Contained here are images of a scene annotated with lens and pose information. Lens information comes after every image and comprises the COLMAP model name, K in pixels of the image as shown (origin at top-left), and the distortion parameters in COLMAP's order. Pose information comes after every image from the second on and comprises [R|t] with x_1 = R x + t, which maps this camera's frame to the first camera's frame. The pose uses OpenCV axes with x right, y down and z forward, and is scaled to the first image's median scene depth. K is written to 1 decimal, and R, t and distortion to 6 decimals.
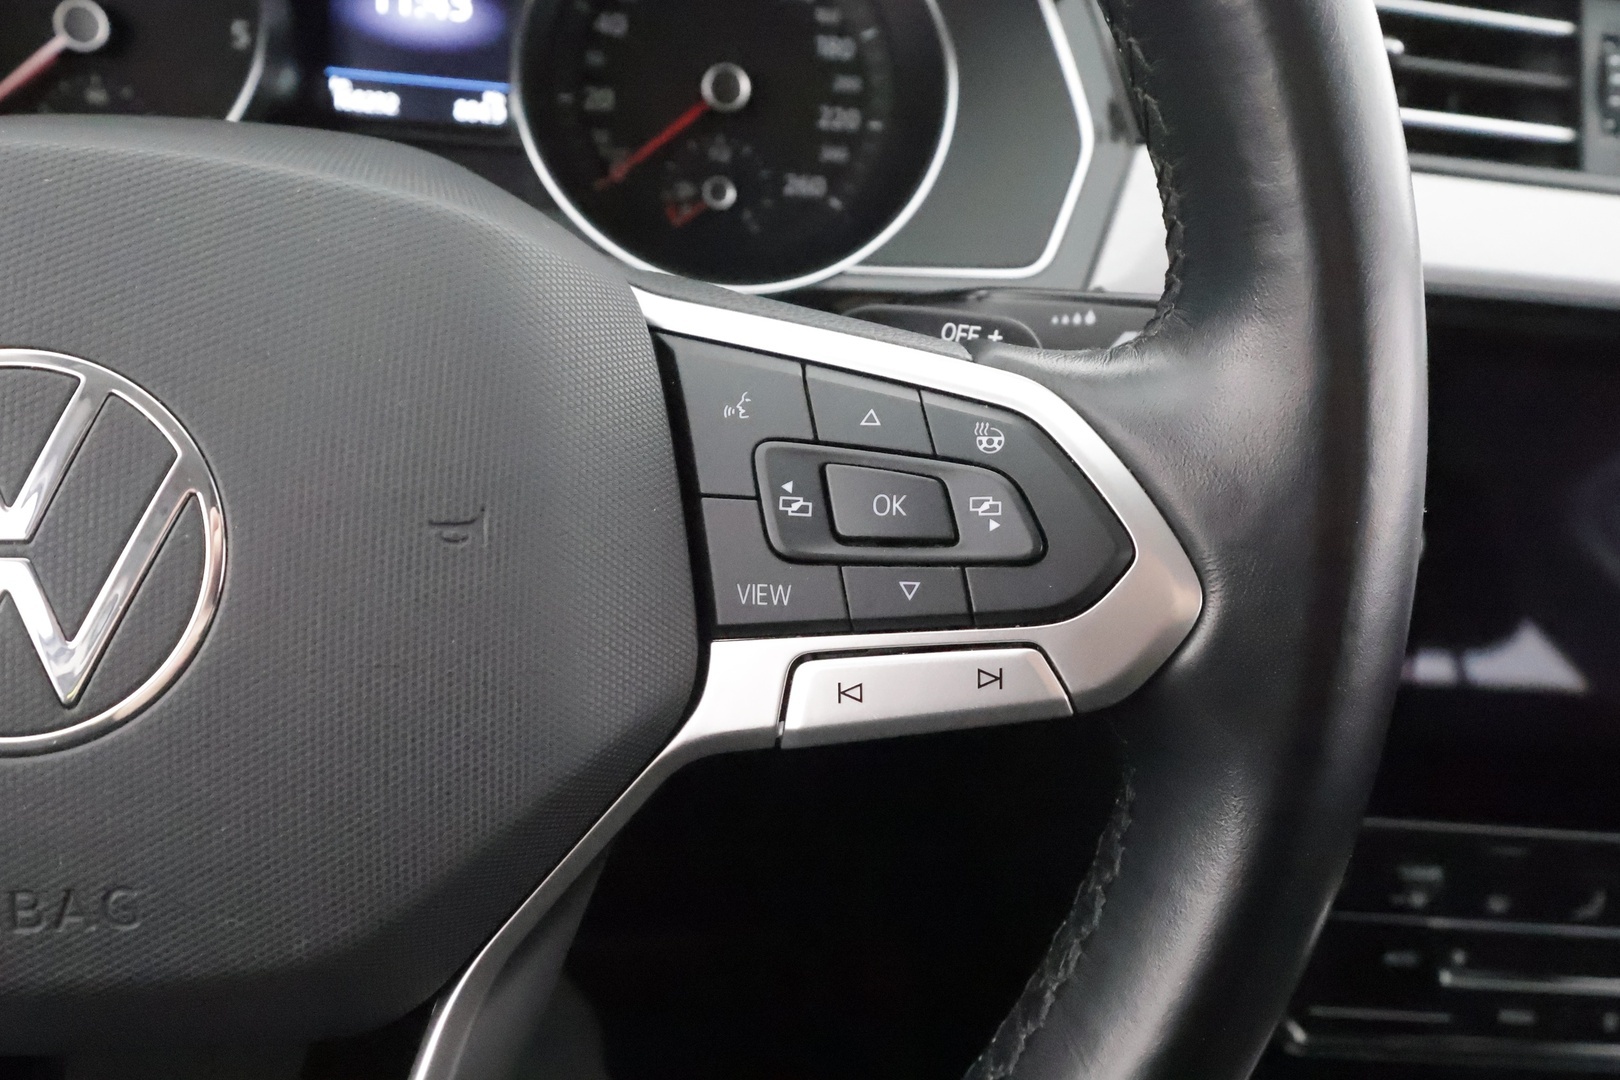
lens RADIAL K [[1305.8, 0, 859.2], [0, 1305.8, 607.4], [0, 0, 1]] dist [-0.006412, 0.000611]
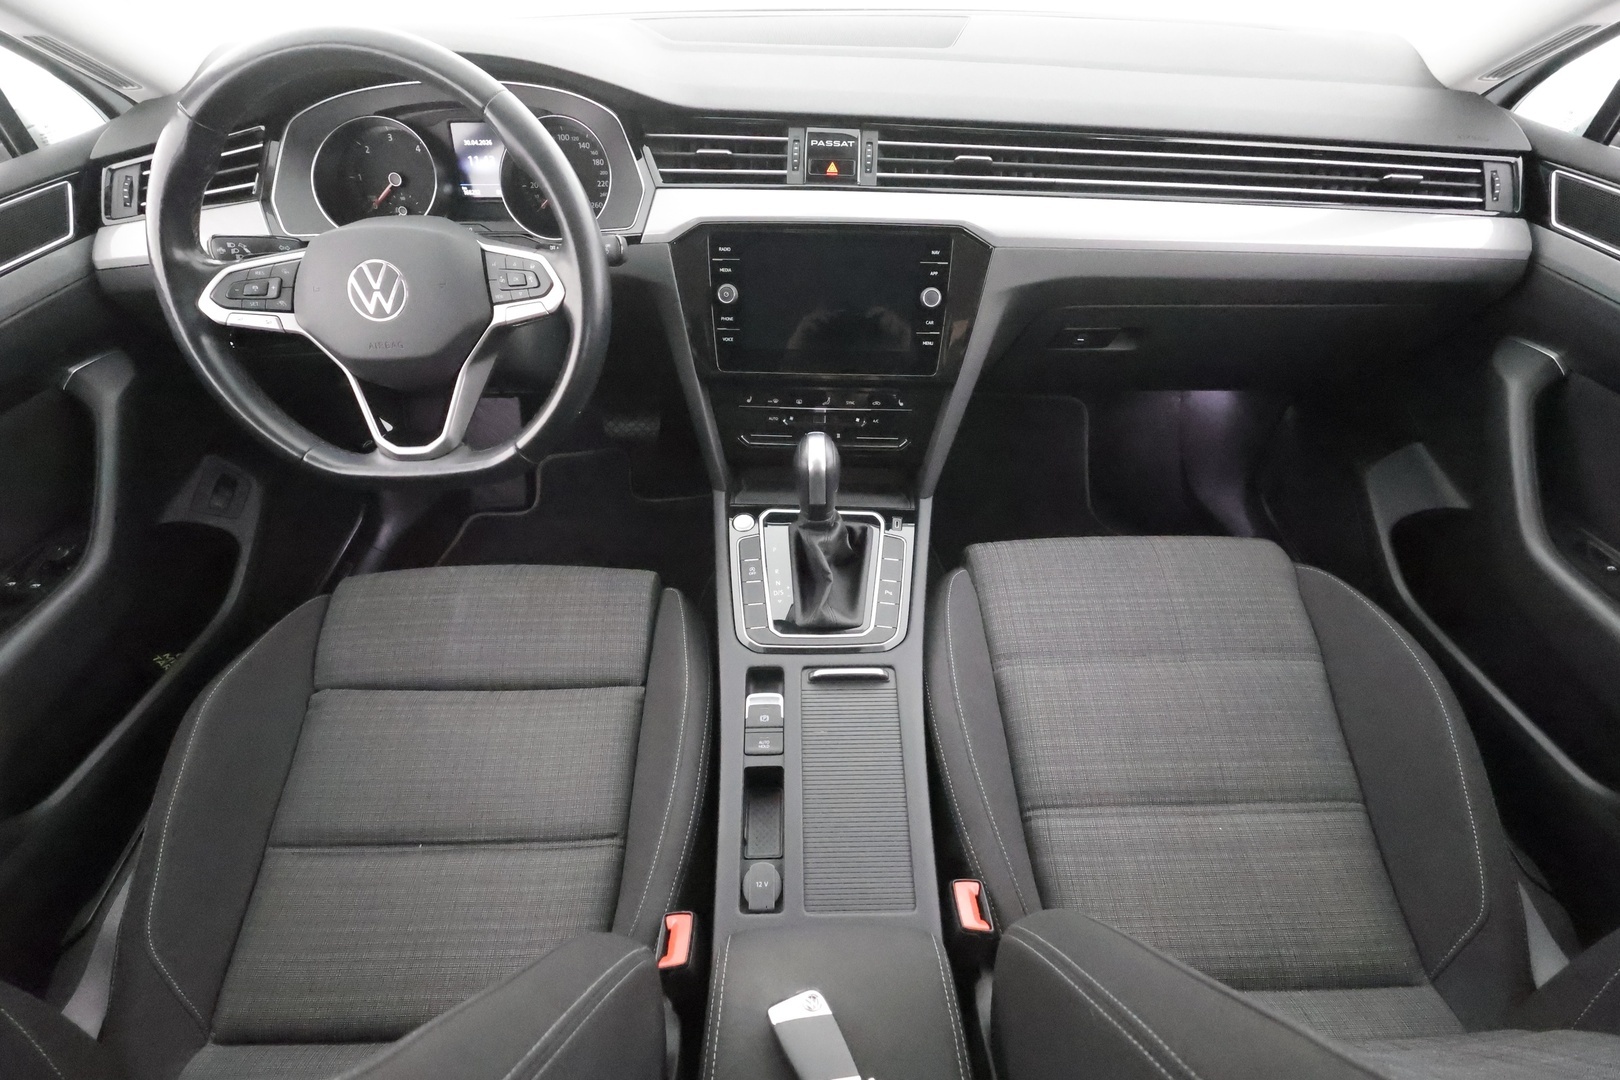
lens RADIAL K [[762.5, 0, 806.2], [0, 762.5, 545.1], [0, 0, 1]] dist [0.000340, -0.000158]
pose [[0.987318, -0.020933, -0.157370, 1.569482], [0.046060, 0.986402, 0.157767, 0.533336], [0.151928, -0.163015, 0.974856, -2.011605]]
